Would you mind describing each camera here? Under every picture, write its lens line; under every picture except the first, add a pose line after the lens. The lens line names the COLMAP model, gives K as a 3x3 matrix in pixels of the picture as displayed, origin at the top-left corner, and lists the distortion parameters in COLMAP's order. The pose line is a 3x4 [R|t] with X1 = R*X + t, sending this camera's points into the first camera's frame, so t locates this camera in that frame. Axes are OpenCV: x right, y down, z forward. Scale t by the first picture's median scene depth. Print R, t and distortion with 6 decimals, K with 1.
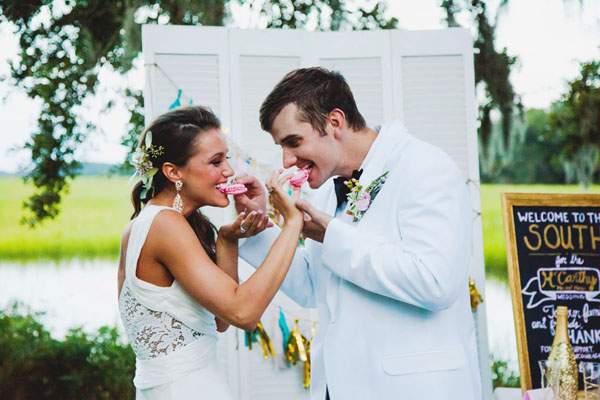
lens RADIAL K [[1173.5, 0, 293.8], [0, 1173.5, 199.3], [0, 0, 1]] dist [0.272324, 0.000000]
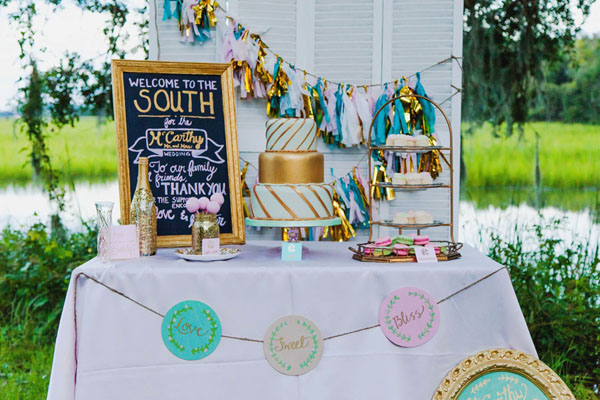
lens RADIAL K [[1033.9, 0, 298.7], [0, 1033.9, 204.6], [0, 0, 1]] dist [0.024674, 0.000000]
pose [[0.997214, -0.010882, 0.073798, 0.269970], [0.005788, 0.997607, 0.068897, 0.062000], [-0.074371, -0.068278, 0.994891, 0.020591]]
